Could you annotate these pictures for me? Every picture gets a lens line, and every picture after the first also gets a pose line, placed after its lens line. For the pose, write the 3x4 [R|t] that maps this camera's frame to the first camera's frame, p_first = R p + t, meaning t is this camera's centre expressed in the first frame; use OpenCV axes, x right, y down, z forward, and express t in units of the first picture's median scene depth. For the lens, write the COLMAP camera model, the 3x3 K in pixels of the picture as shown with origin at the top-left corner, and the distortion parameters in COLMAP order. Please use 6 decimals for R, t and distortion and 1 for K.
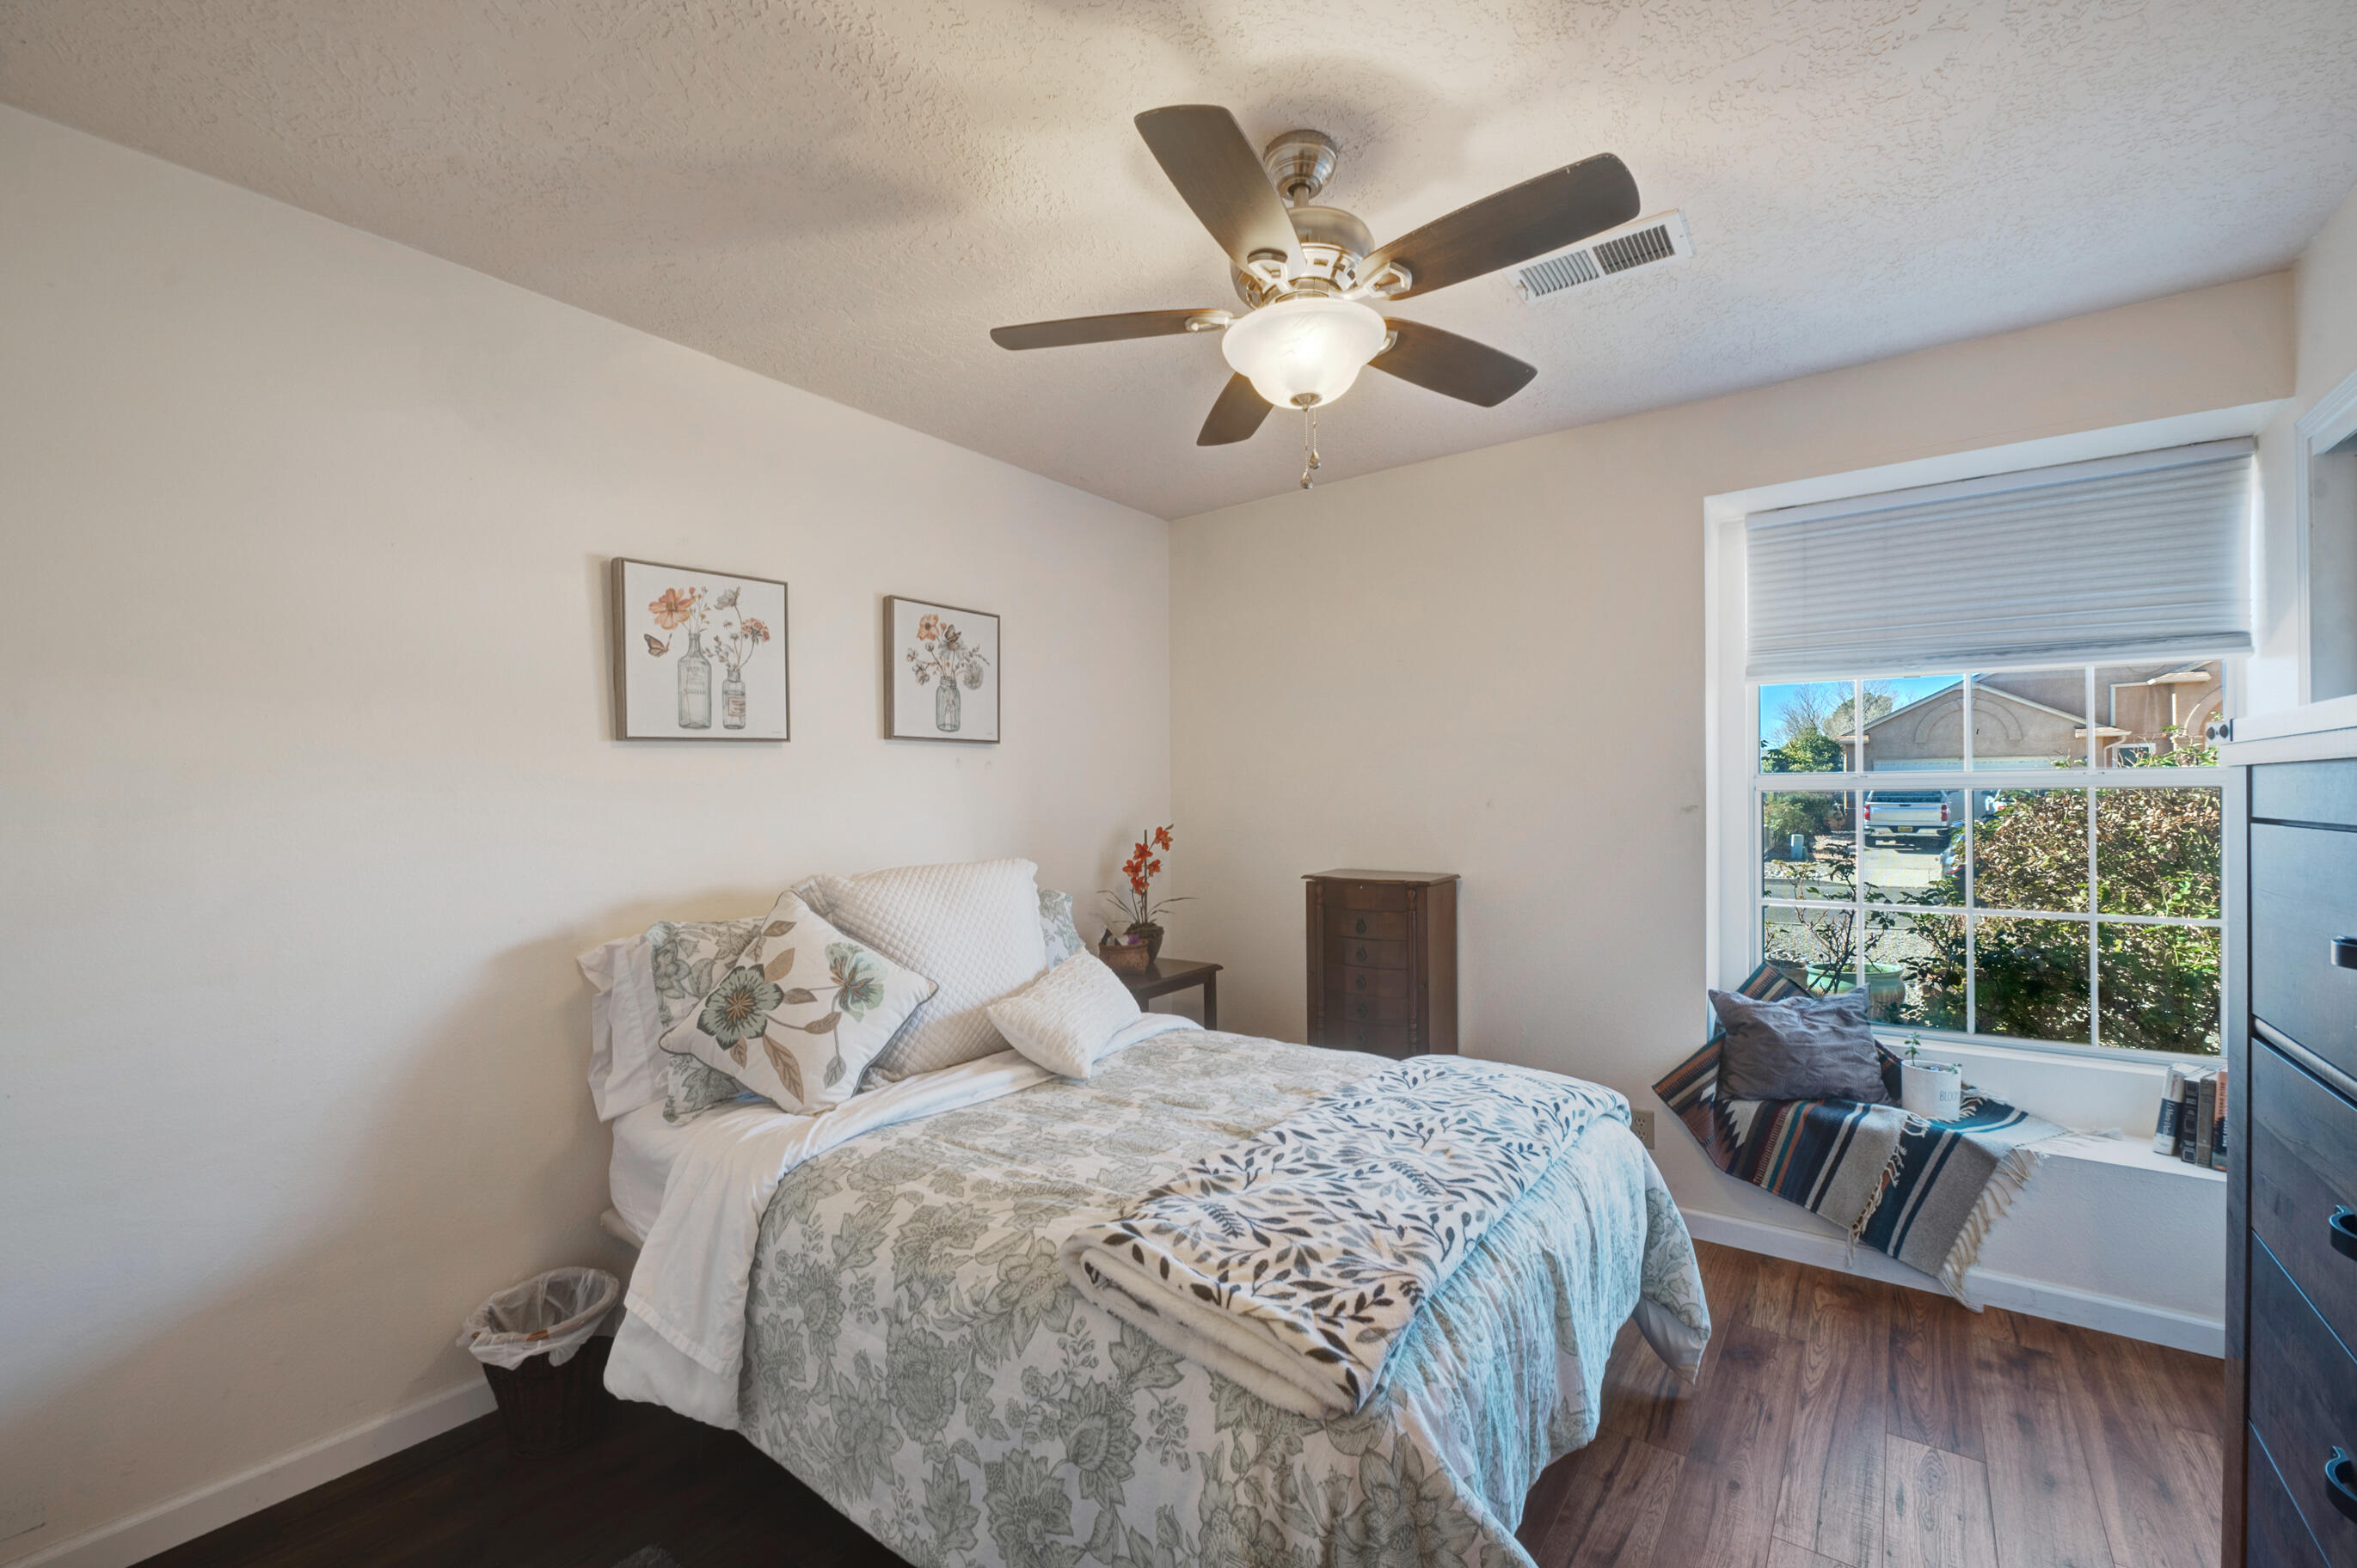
lens RADIAL K [[998.9, 0, 1171.6], [0, 998.9, 801.3], [0, 0, 1]] dist [-0.010435, 0.000205]
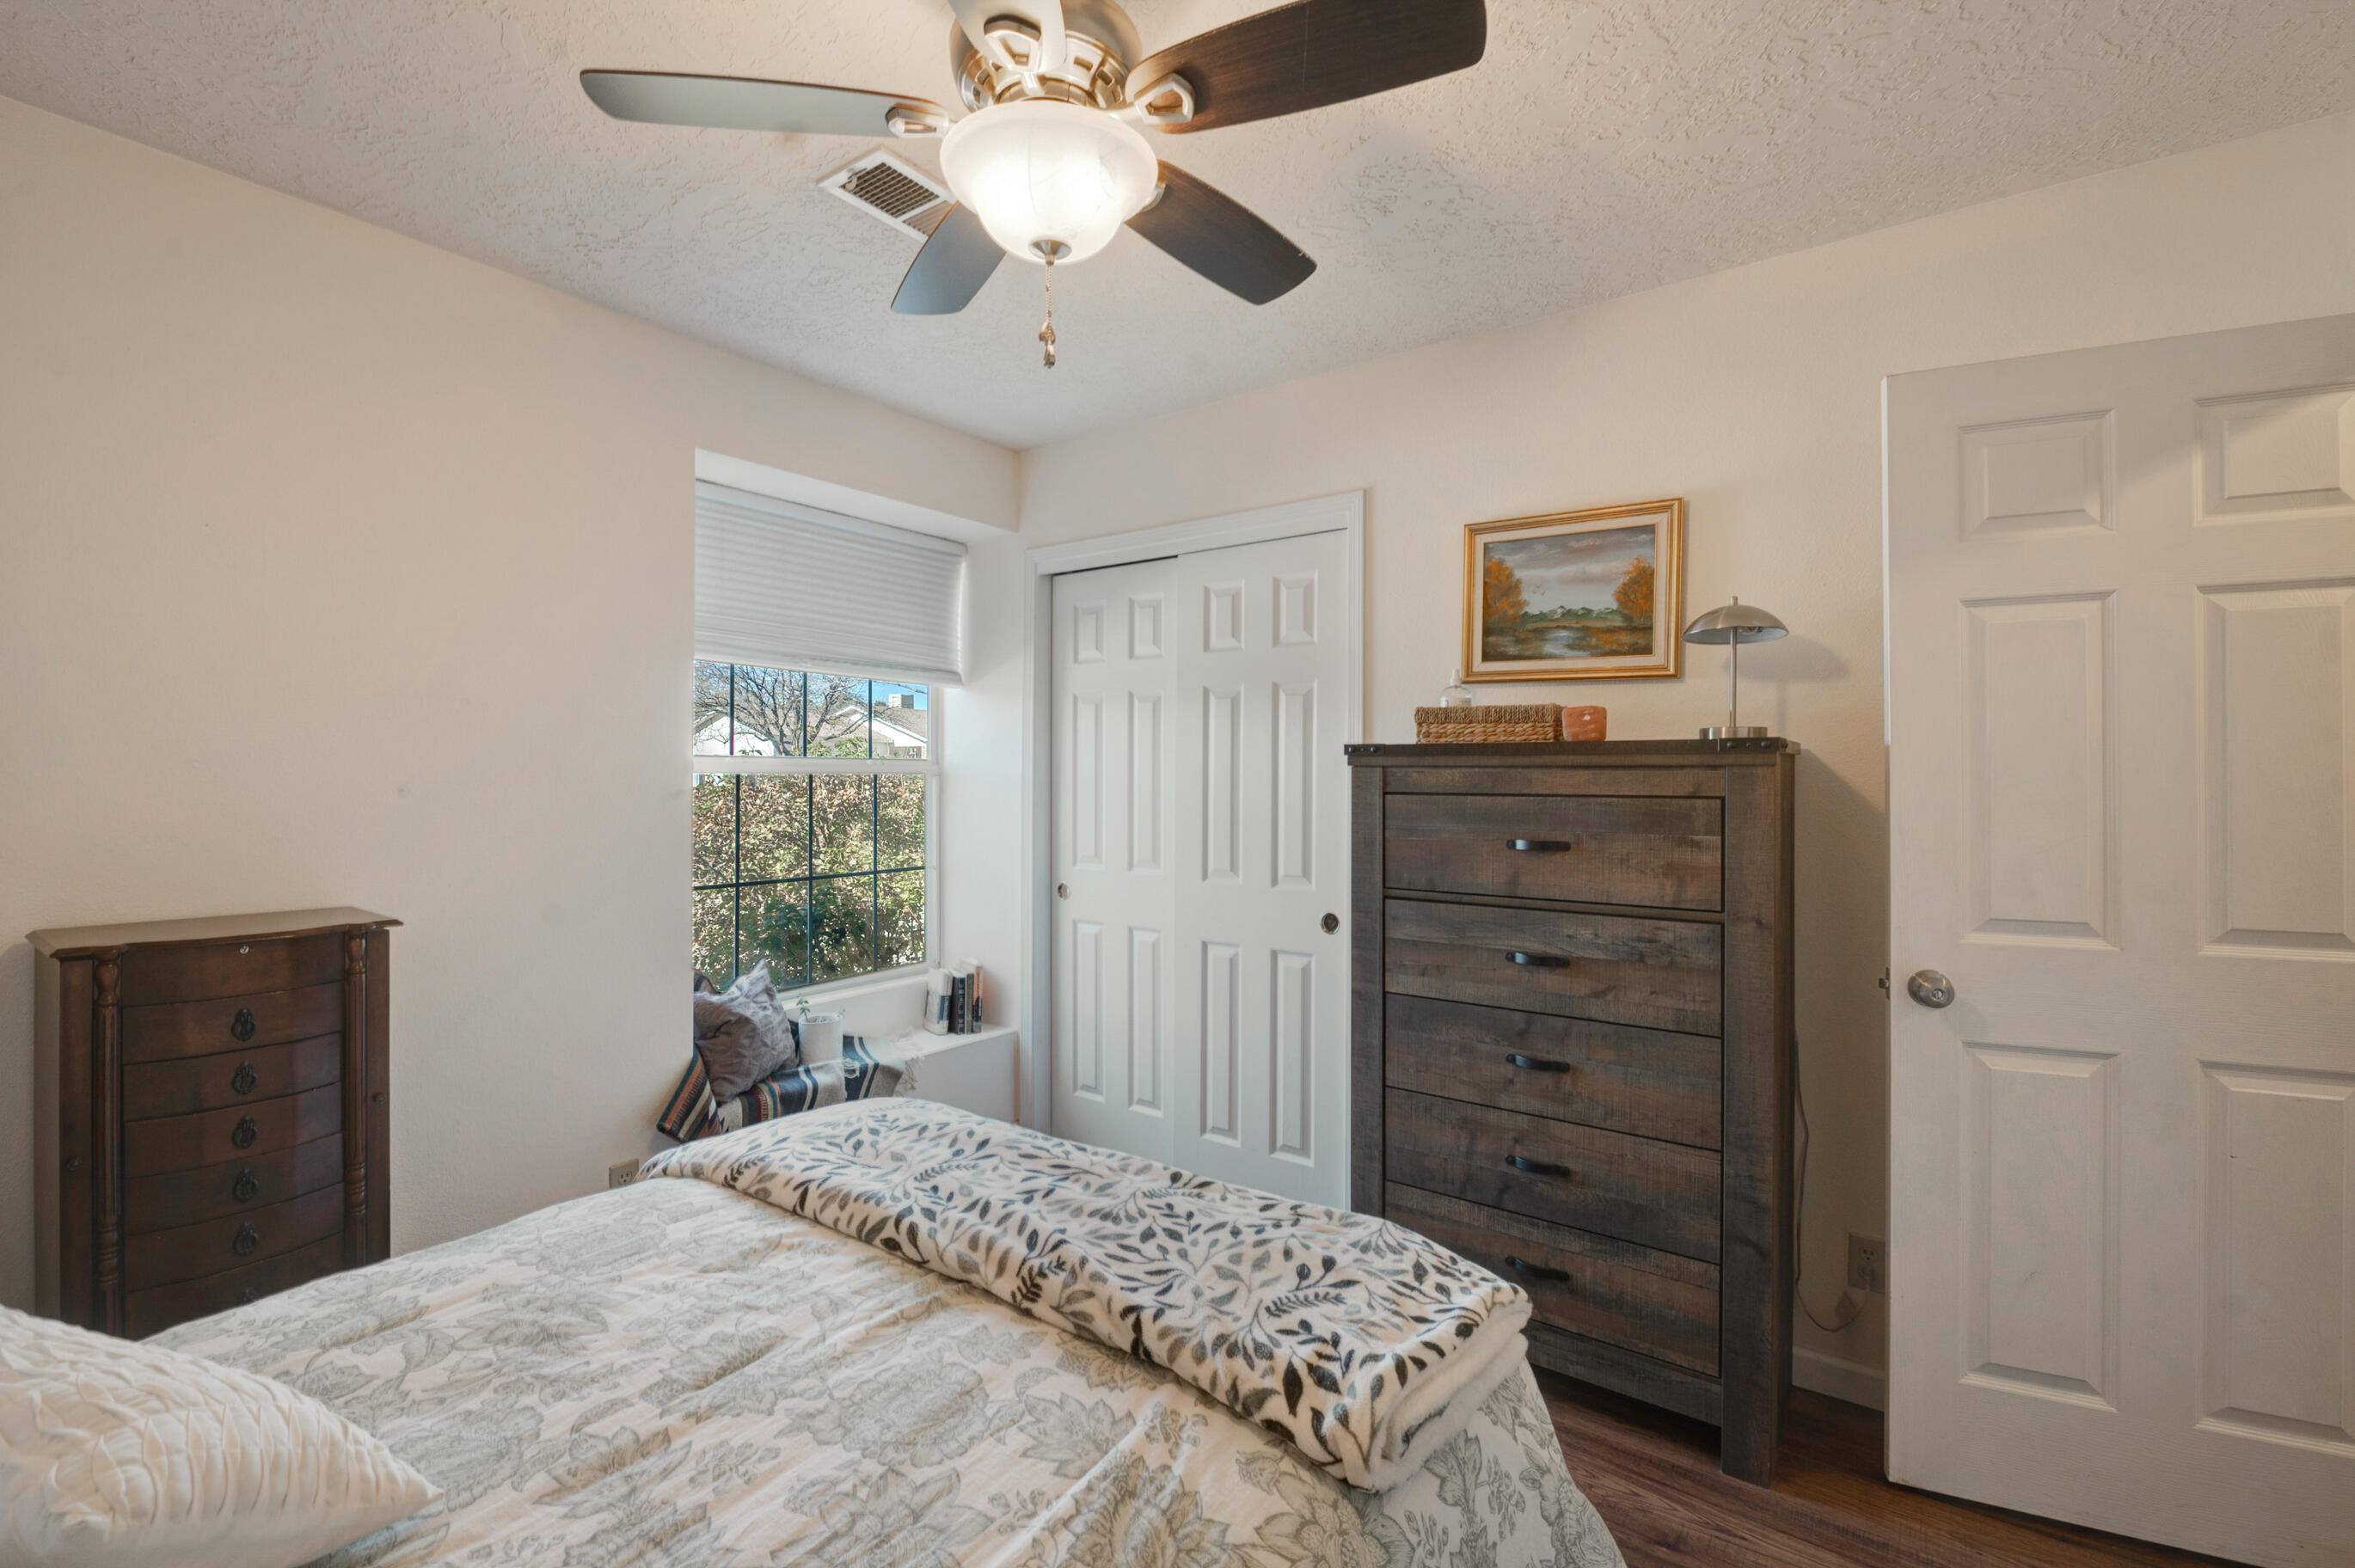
lens RADIAL K [[998.1, 0, 1231.6], [0, 998.1, 773.2], [0, 0, 1]] dist [-0.010435, 0.000205]
pose [[-0.044159, 0.012044, 0.998952, -0.566633], [0.002596, 0.999925, -0.011941, 0.001354], [-0.999021, 0.002066, -0.044187, 0.825111]]
